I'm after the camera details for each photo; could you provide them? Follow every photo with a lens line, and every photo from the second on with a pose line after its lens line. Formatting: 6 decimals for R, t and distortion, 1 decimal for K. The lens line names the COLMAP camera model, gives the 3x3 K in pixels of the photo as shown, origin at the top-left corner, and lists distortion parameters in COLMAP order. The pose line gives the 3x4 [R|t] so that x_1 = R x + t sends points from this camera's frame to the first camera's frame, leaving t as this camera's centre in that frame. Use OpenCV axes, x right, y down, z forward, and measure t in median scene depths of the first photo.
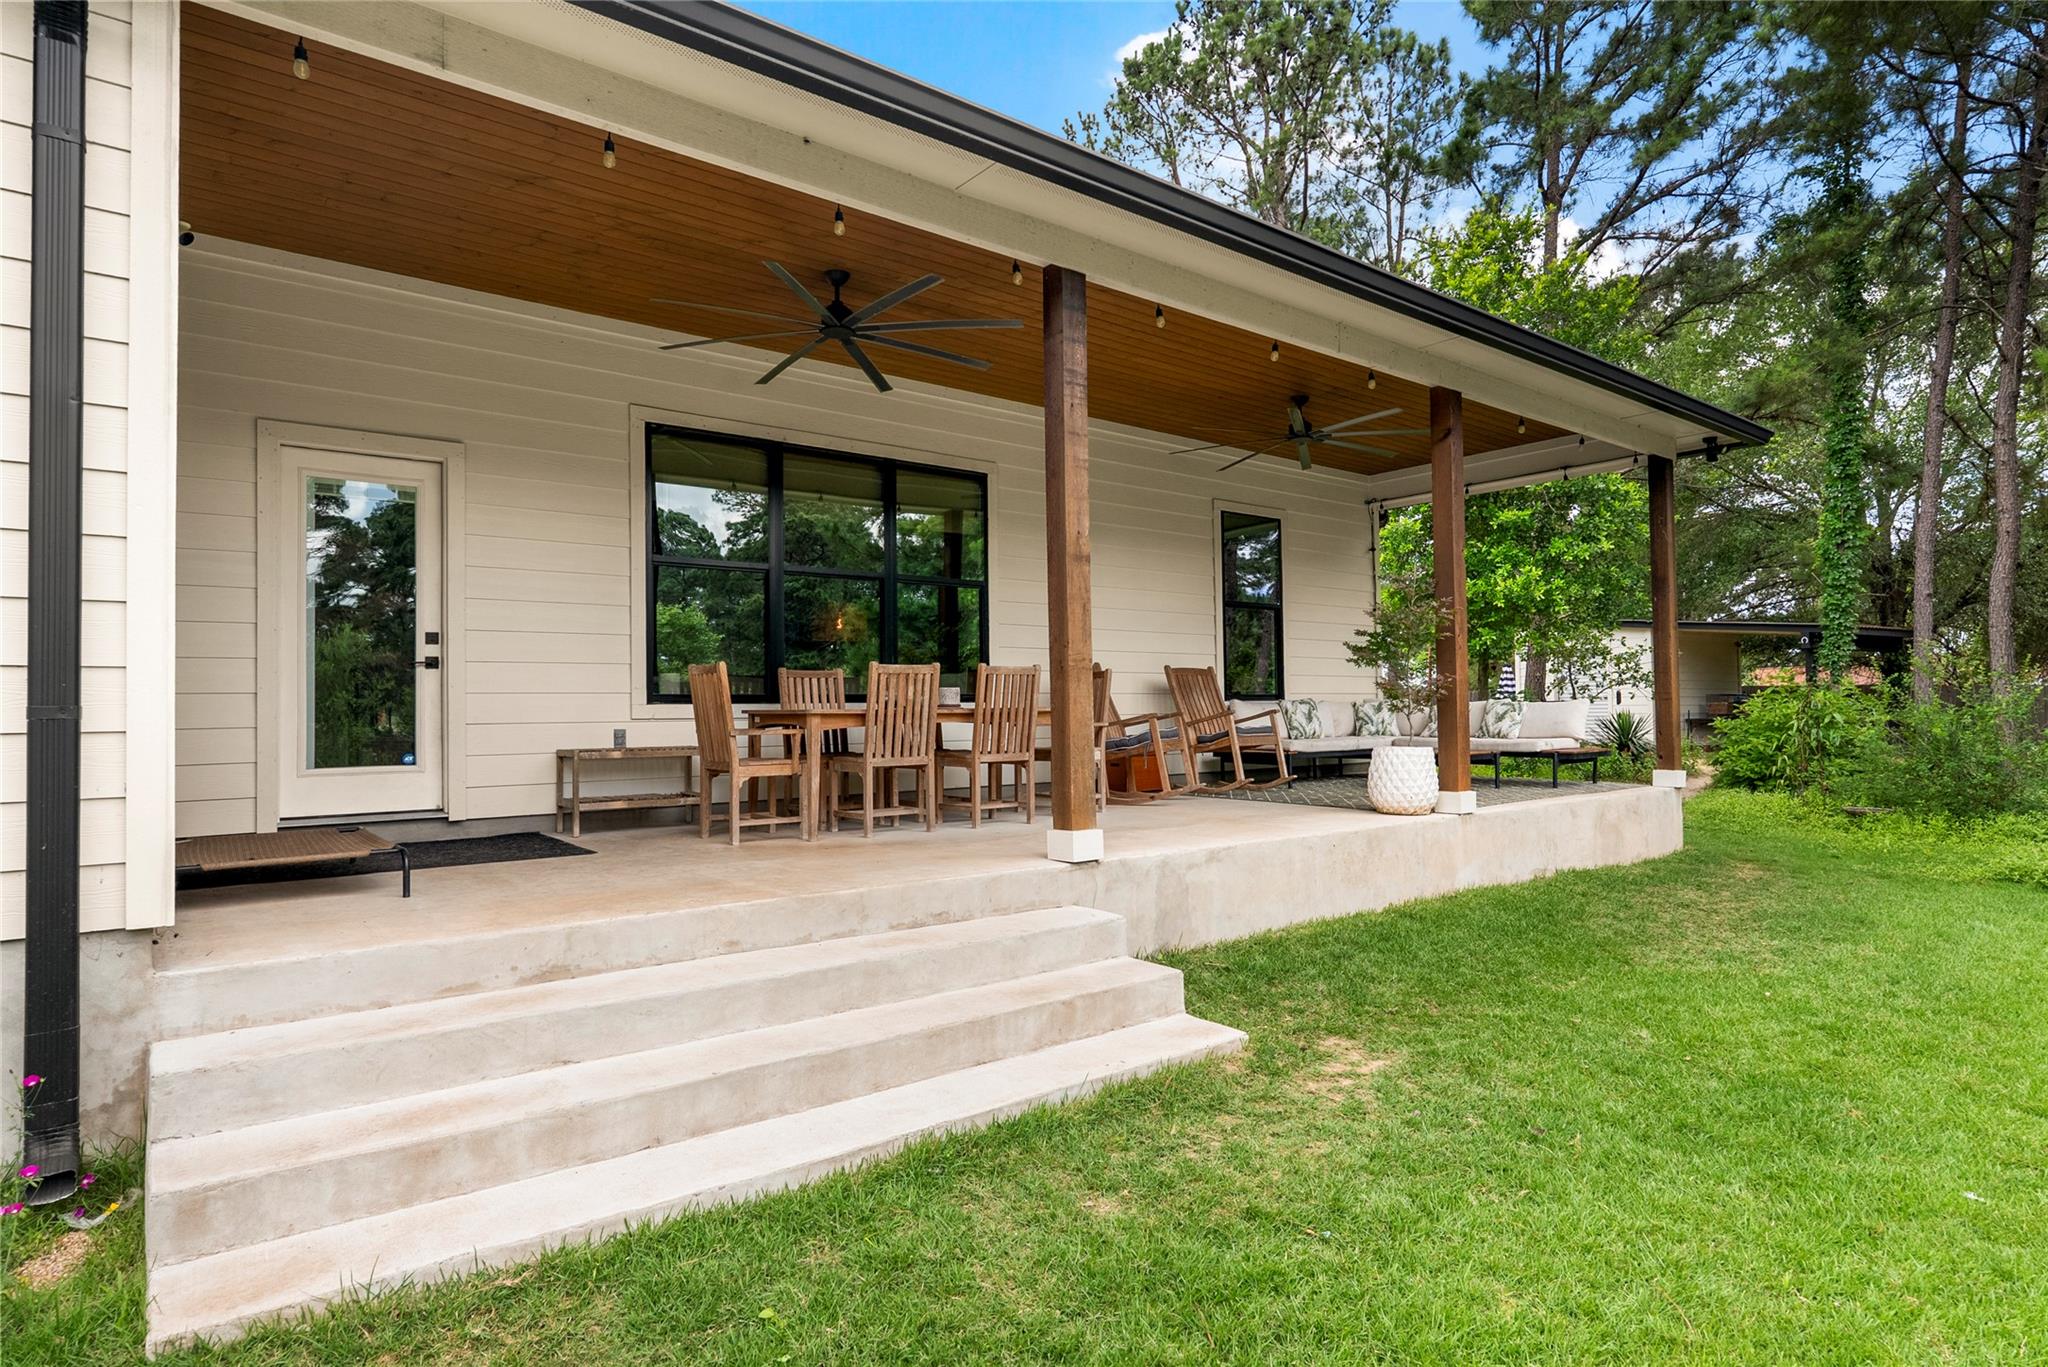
lens RADIAL K [[1117.2, 0, 1013.1], [0, 1117.2, 680.8], [0, 0, 1]] dist [0.008281, 0.000602]
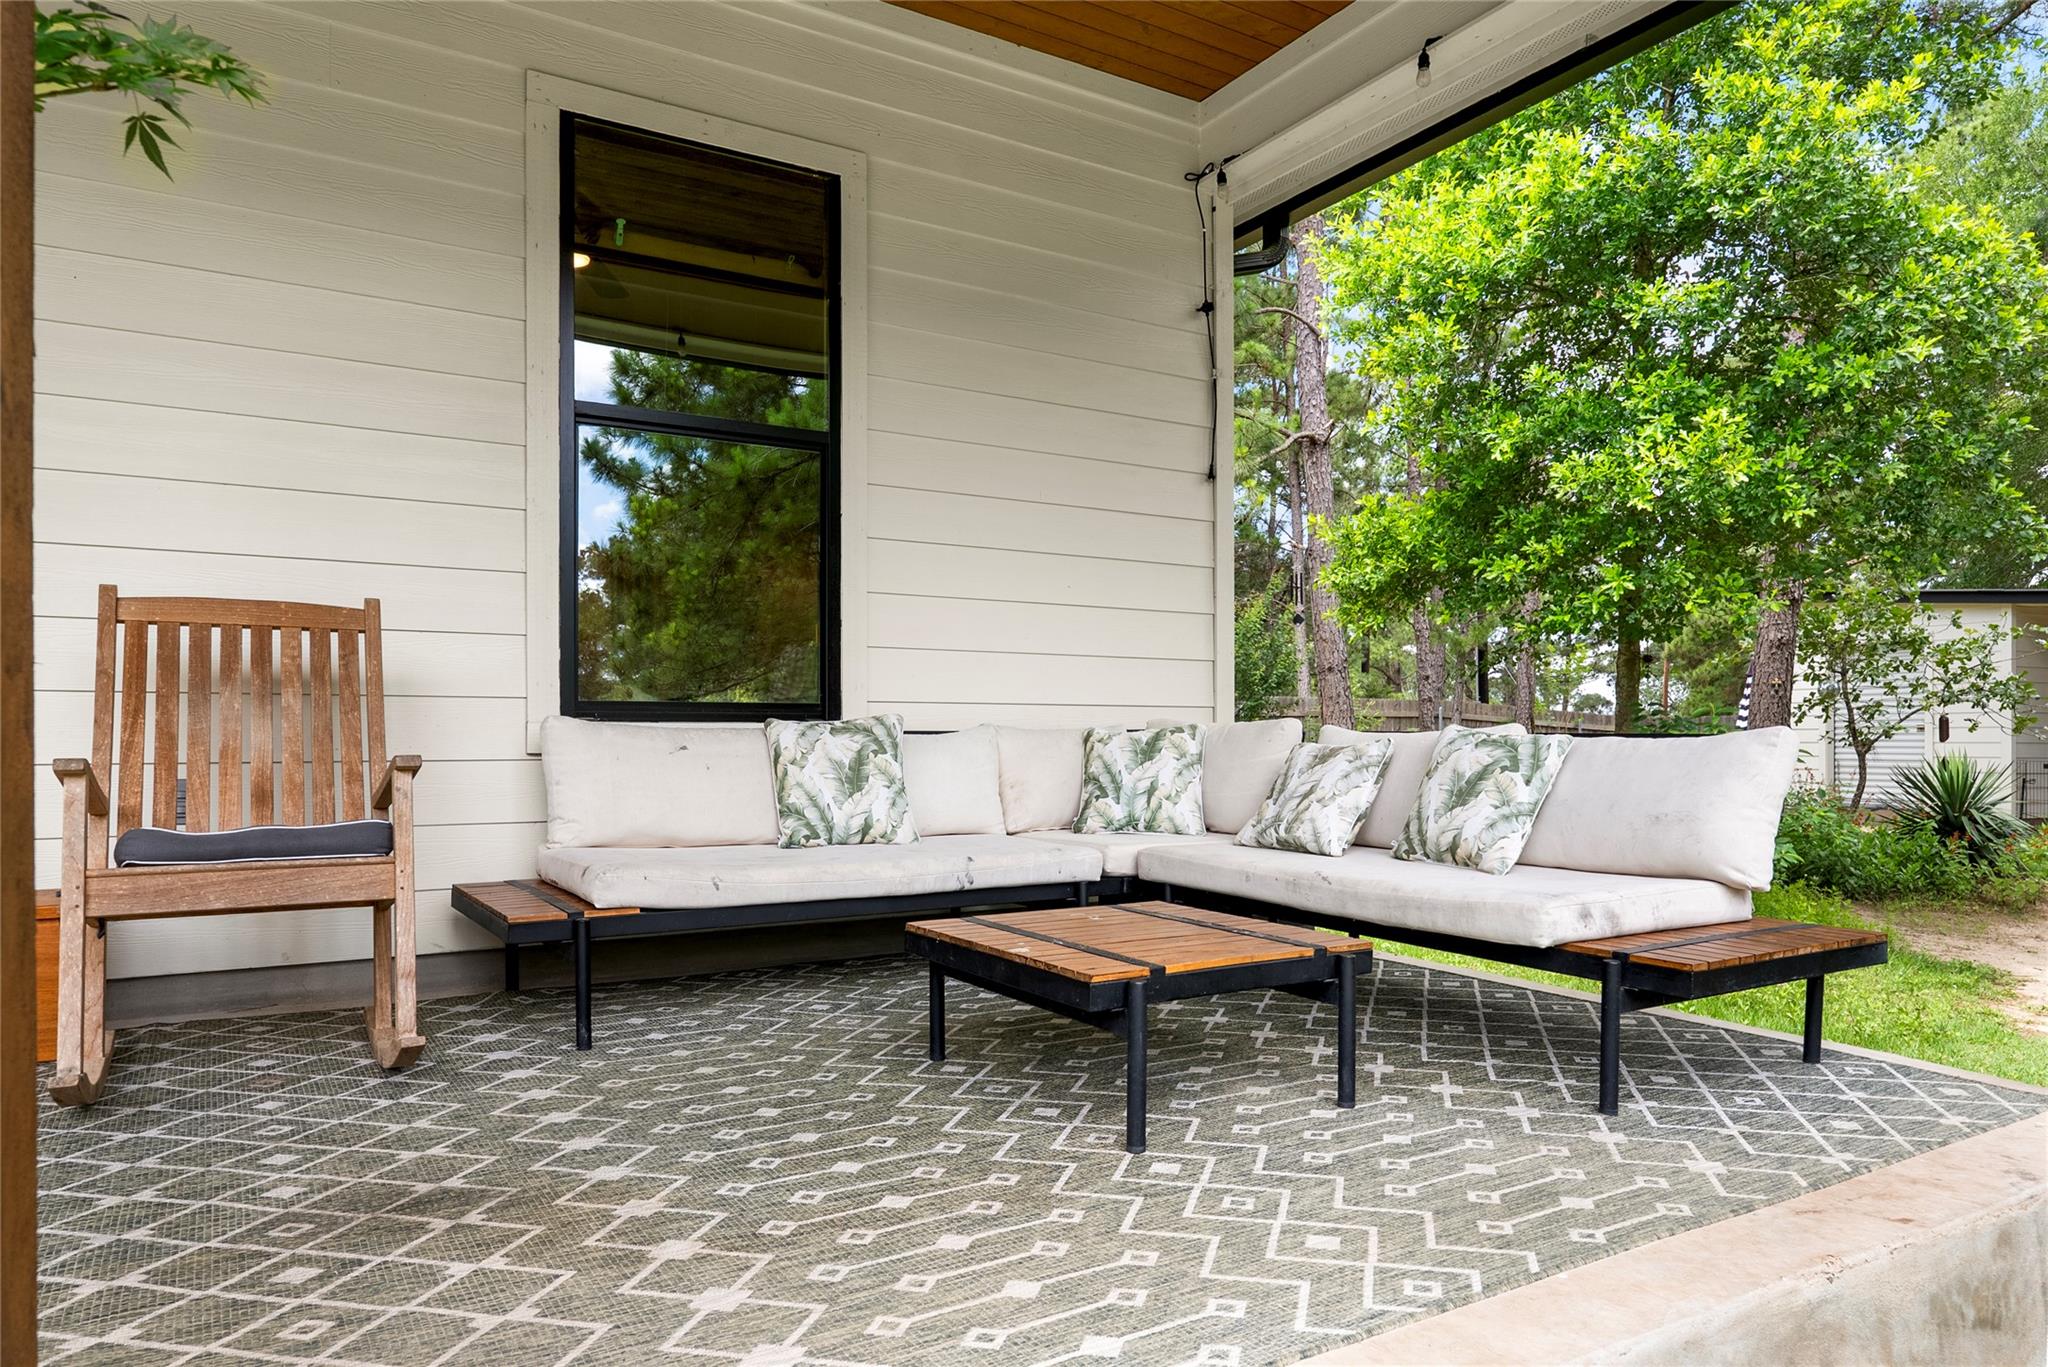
lens RADIAL K [[1284.3, 0, 994.8], [0, 1284.3, 737.4], [0, 0, 1]] dist [0.003741, 0.000937]
pose [[0.990002, 0.011411, -0.140590, 0.340993], [-0.007594, 0.999589, 0.027659, 0.010941], [0.140847, -0.026314, 0.989682, 0.625721]]
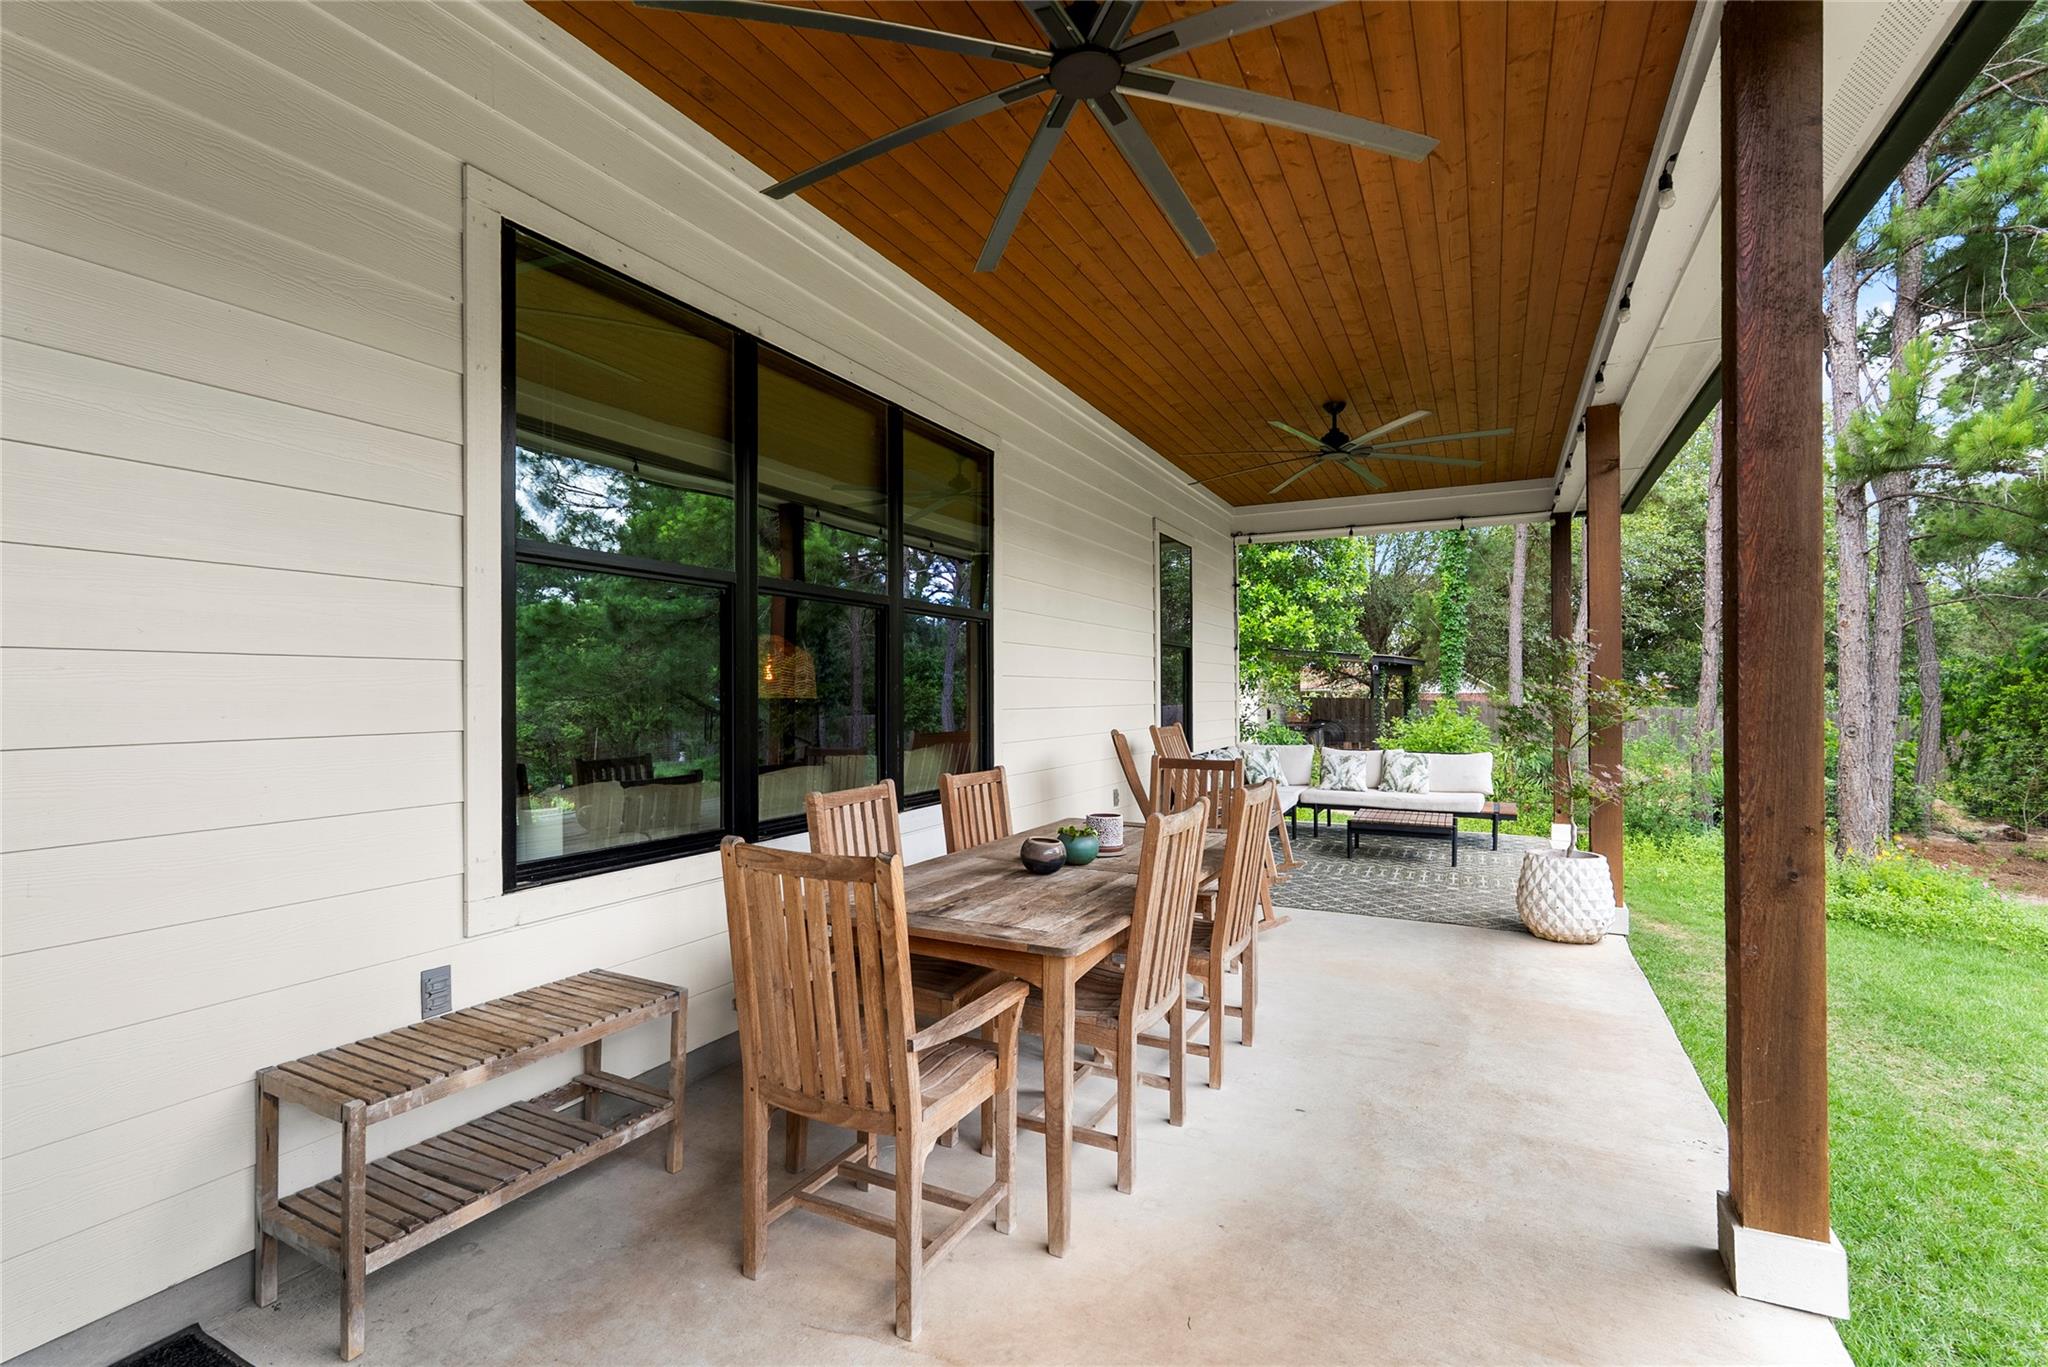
lens RADIAL K [[918.5, 0, 1009.8], [0, 918.5, 690.0], [0, 0, 1]] dist [-0.008690, 0.002421]
pose [[0.913721, 0.009896, 0.406221, -0.188247], [-0.019572, 0.999615, 0.019672, -0.042667], [-0.405870, -0.025925, 0.913563, 0.390655]]
